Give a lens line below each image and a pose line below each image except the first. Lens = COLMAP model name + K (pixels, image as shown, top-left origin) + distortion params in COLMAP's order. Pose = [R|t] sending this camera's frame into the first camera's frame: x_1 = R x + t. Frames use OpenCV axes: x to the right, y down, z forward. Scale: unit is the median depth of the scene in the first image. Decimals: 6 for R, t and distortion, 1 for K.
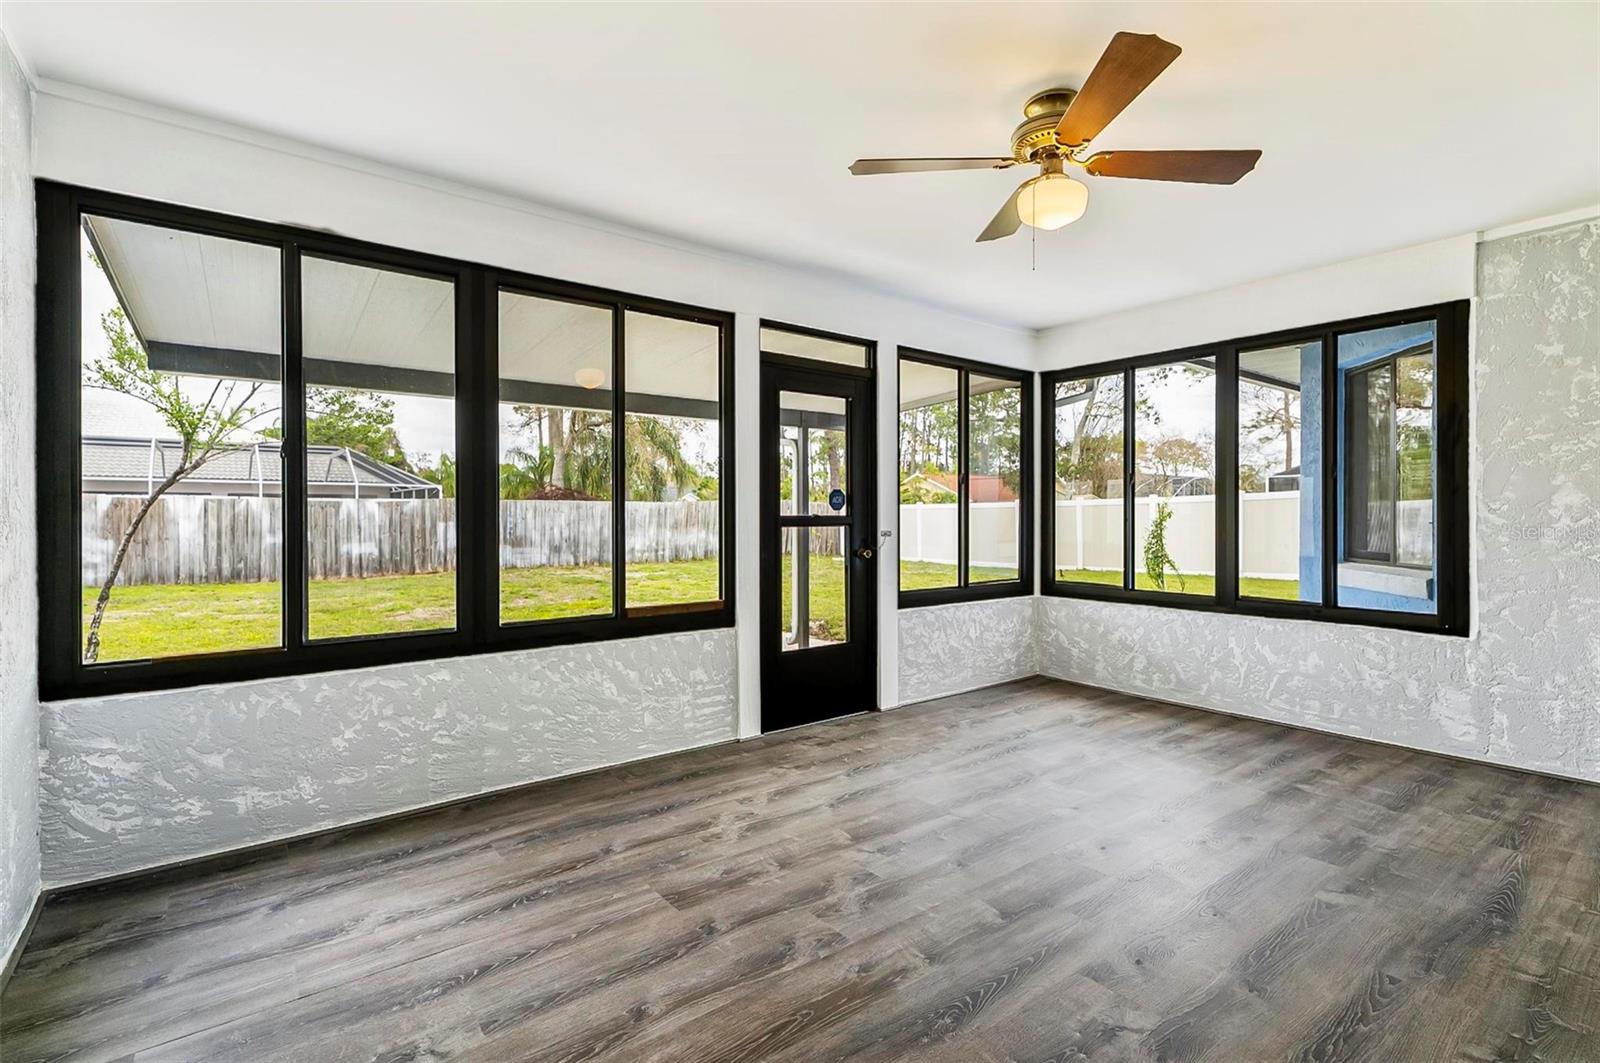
lens RADIAL K [[748.5, 0, 800.4], [0, 748.5, 514.5], [0, 0, 1]] dist [0.004380, 0.000208]
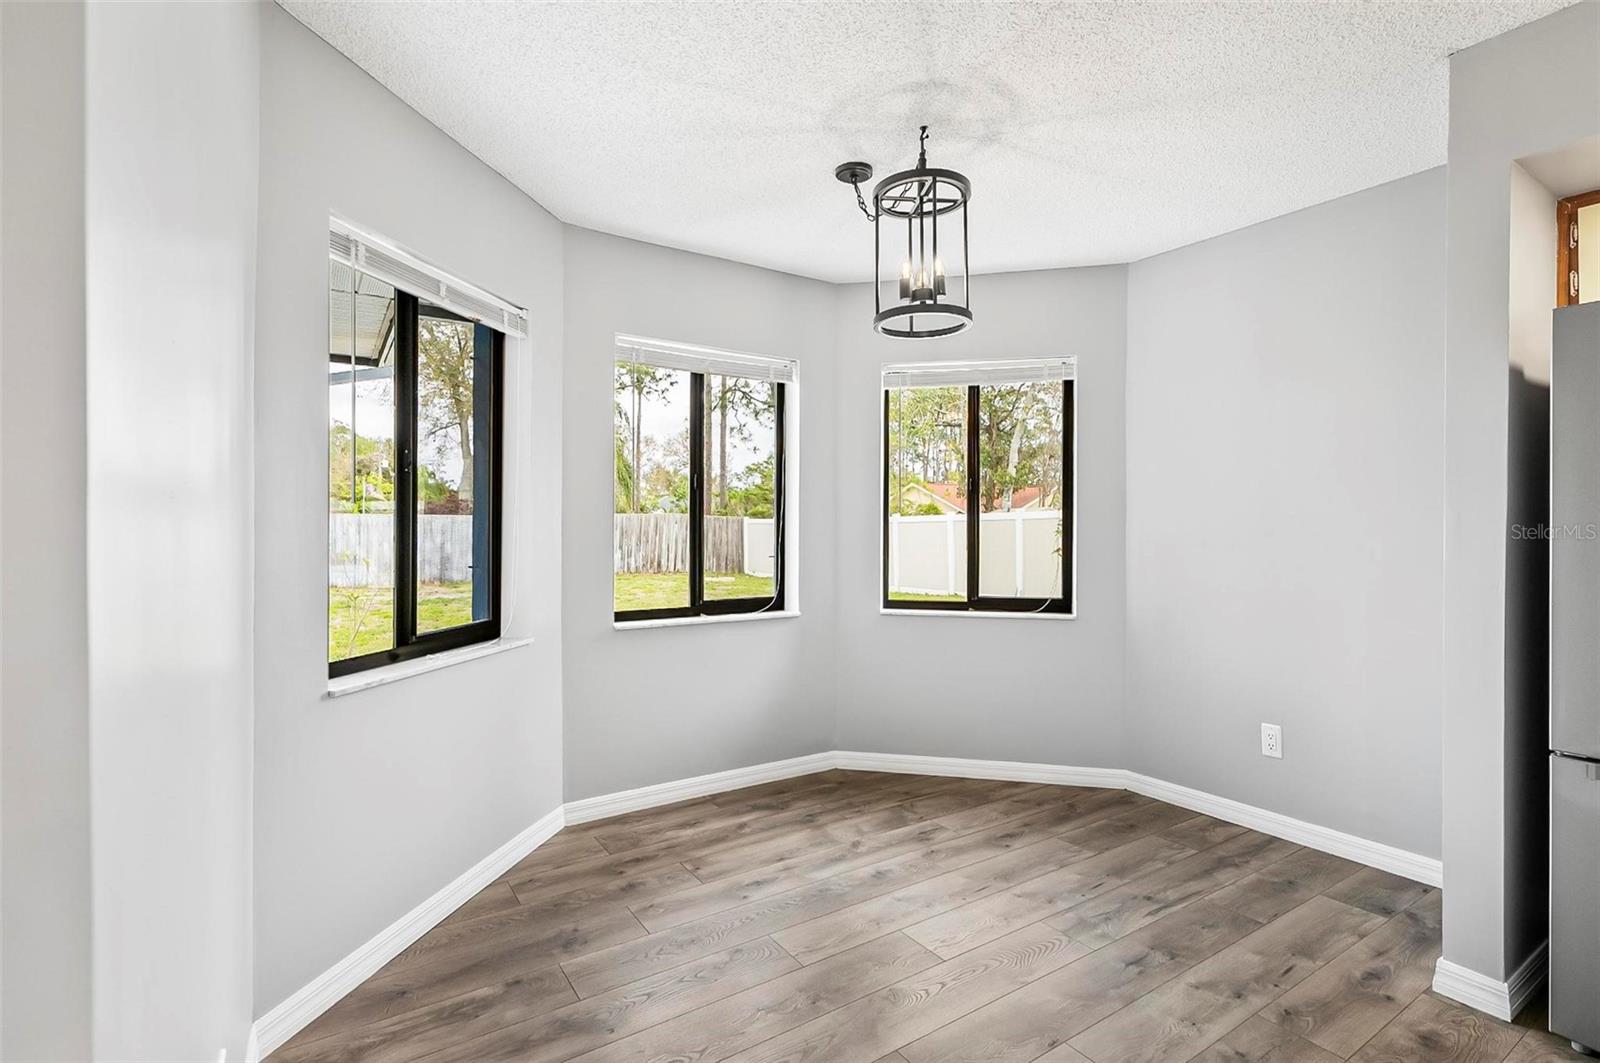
lens RADIAL K [[748.5, 0, 804.6], [0, 748.5, 527.4], [0, 0, 1]] dist [0.004380, 0.000208]
pose [[0.997798, 0.002890, -0.066268, 0.914098], [-0.002717, 0.999993, 0.002701, -0.023761], [0.066275, -0.002515, 0.997798, 0.390492]]
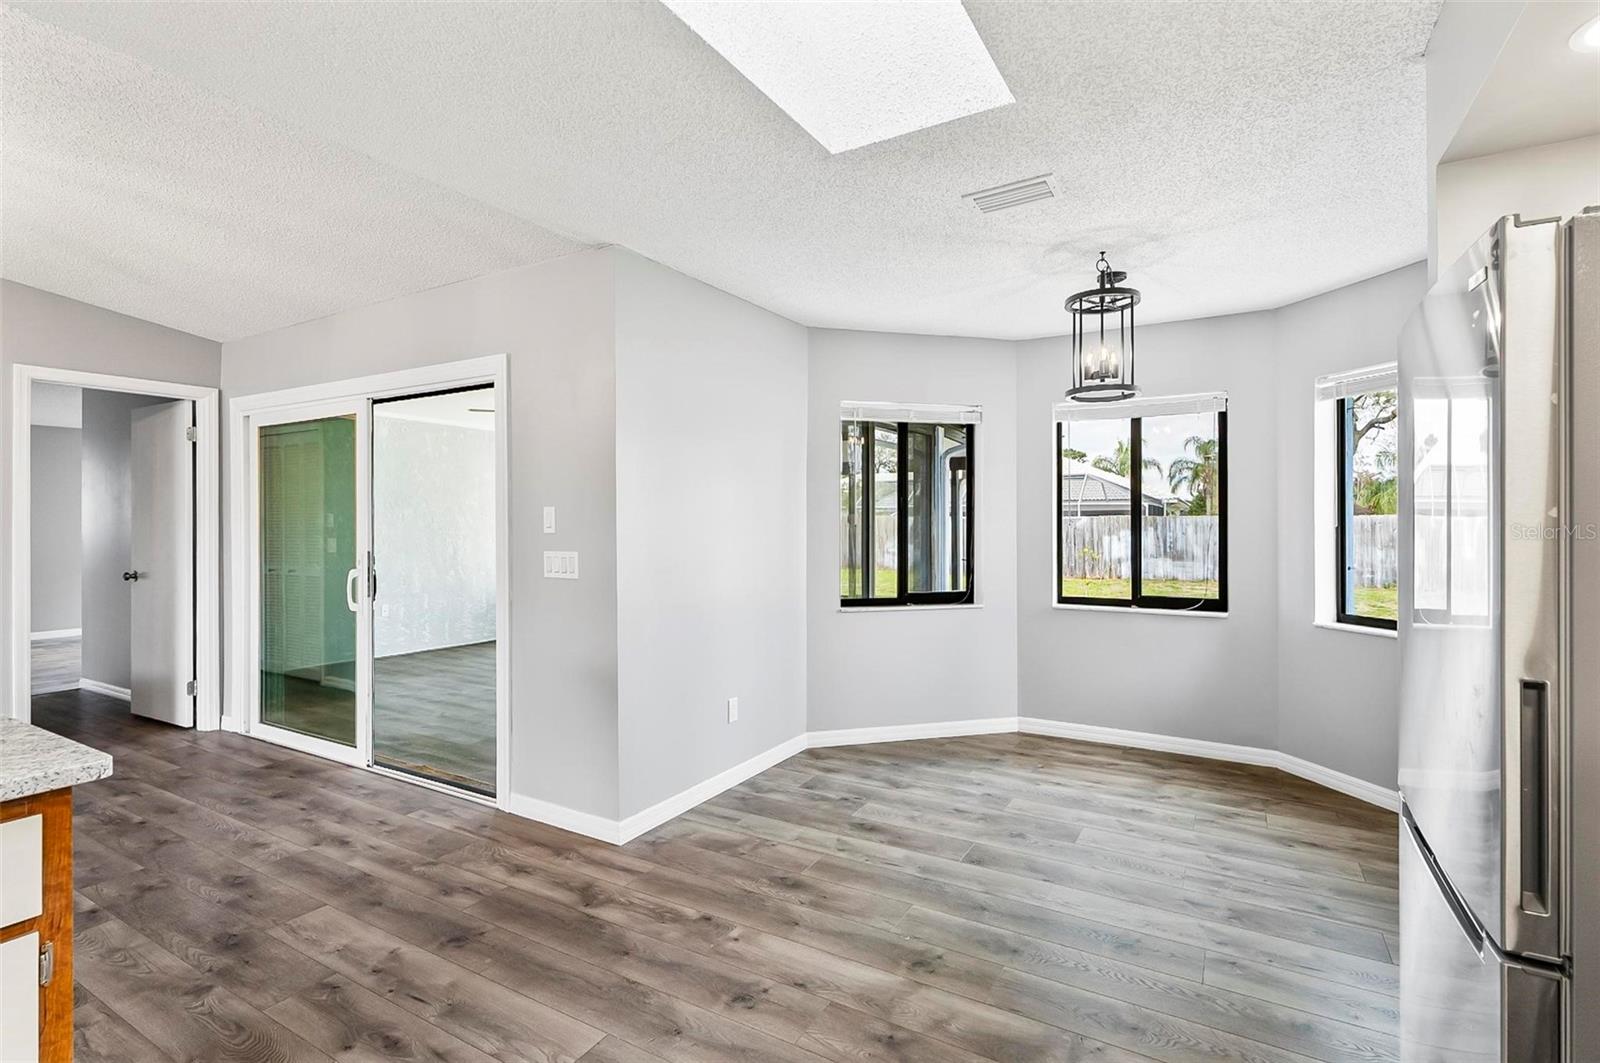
lens RADIAL K [[748.5, 0, 804.0], [0, 748.5, 526.1], [0, 0, 1]] dist [0.004380, 0.000208]
pose [[0.379099, 0.003746, -0.925348, 1.410018], [0.001806, 0.999987, 0.004788, -0.039283], [0.925354, -0.003486, 0.379088, 0.381645]]
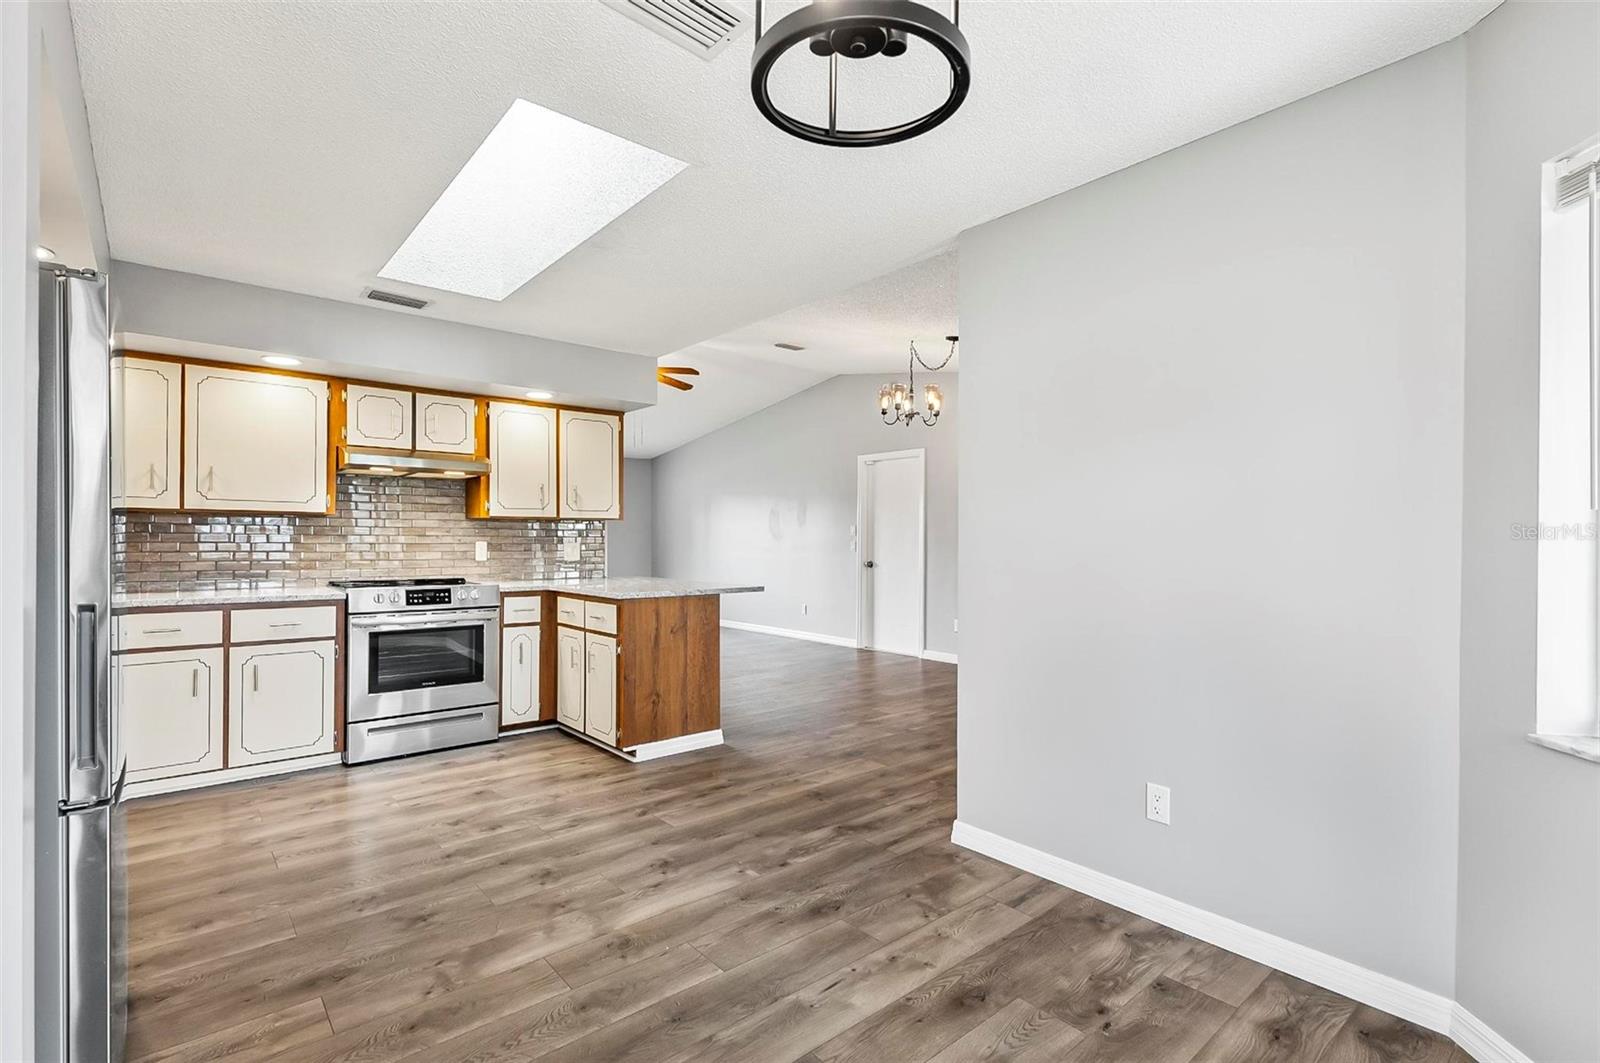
lens RADIAL K [[748.5, 0, 806.0], [0, 748.5, 538.4], [0, 0, 1]] dist [0.004380, 0.000208]
pose [[-0.998393, -0.003015, -0.056588, 0.975547], [-0.003185, 0.999991, 0.002913, -0.024550], [0.056578, 0.003089, -0.998393, 1.022423]]
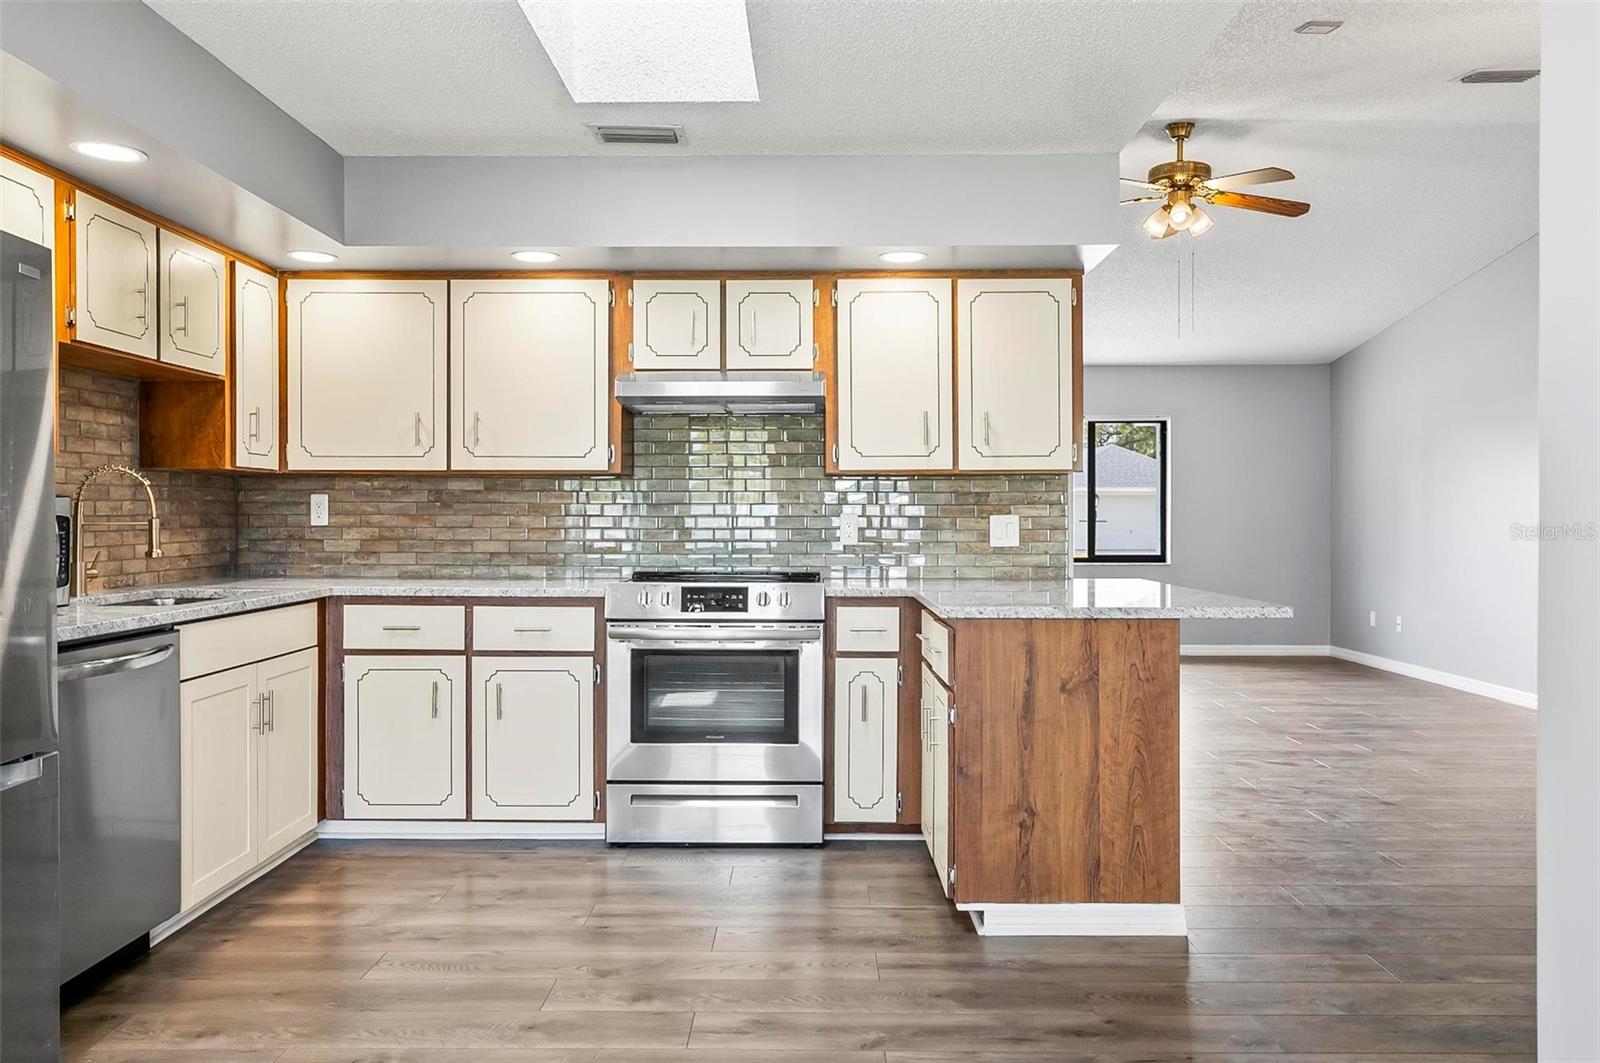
lens RADIAL K [[1209.8, 0, 801.5], [0, 1209.8, 521.4], [0, 0, 1]] dist [-0.007422, 0.021364]
pose [[-0.787720, -0.001030, 0.616032, 0.788627], [0.002914, 0.999981, 0.005397, -0.015541], [-0.616026, 0.006046, -0.787703, 0.811374]]
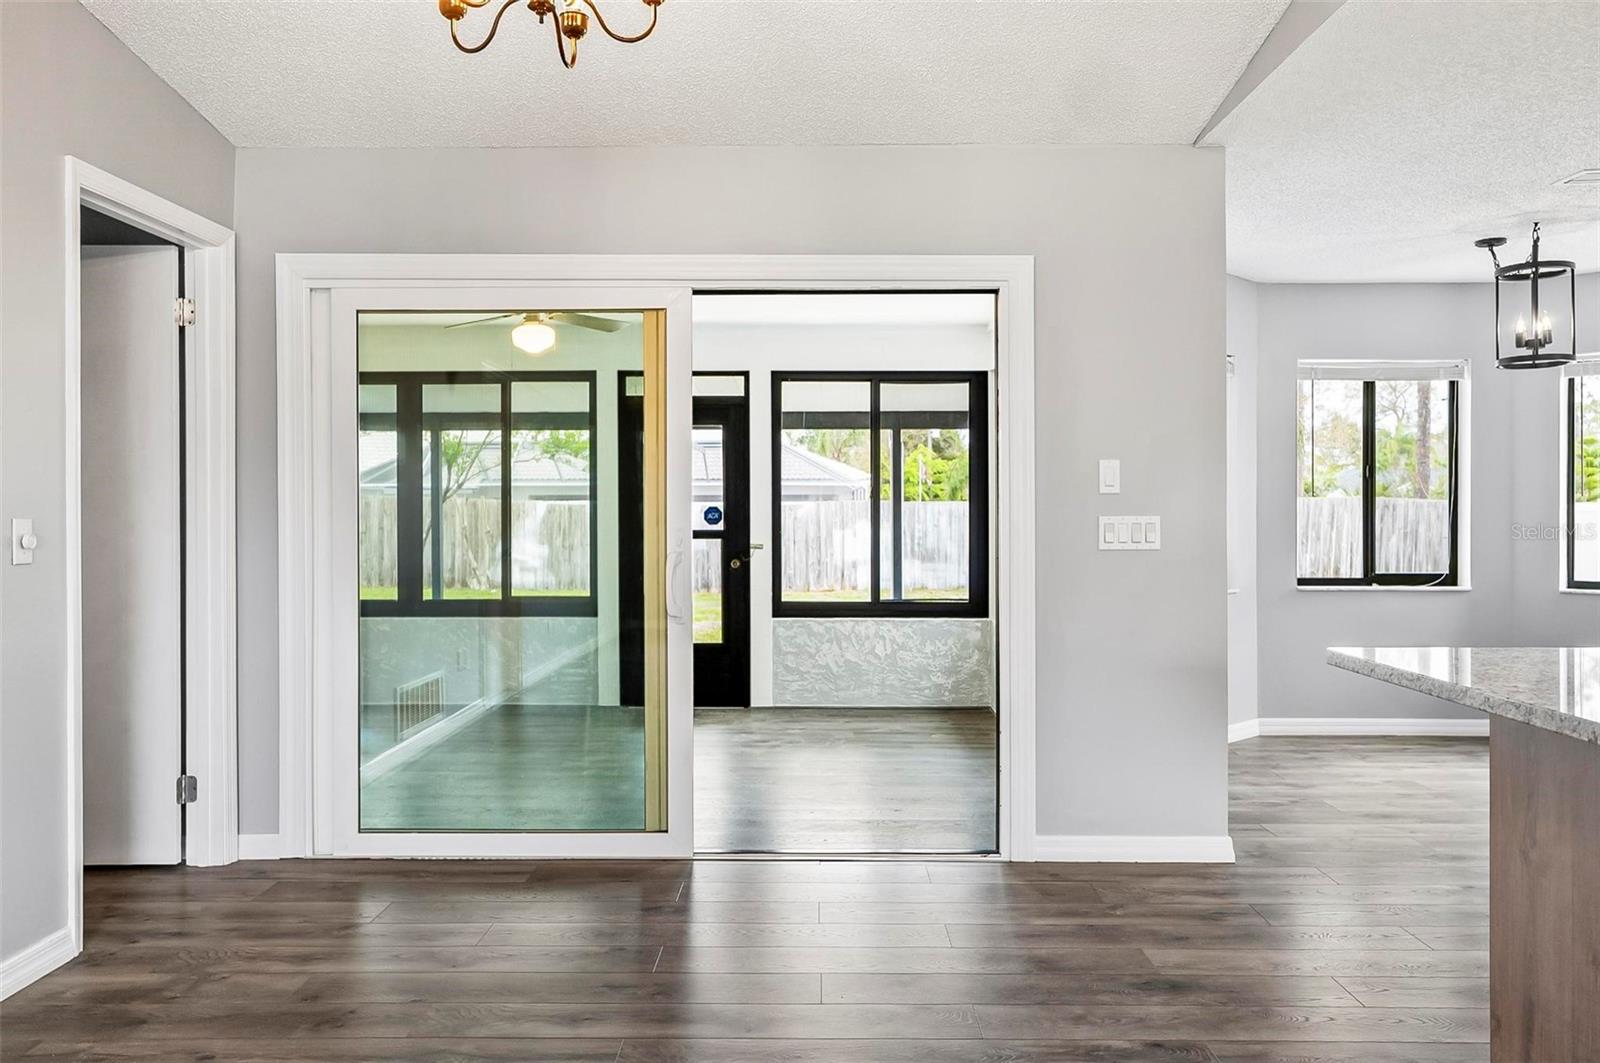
lens RADIAL K [[1236.0, 0, 803.7], [0, 1236.0, 517.8], [0, 0, 1]] dist [-0.003763, 0.023210]
pose [[0.786235, 0.000831, -0.617927, 1.105188], [-0.000052, 0.999999, 0.001279, -0.016258], [0.617928, -0.000973, 0.786234, -0.322060]]
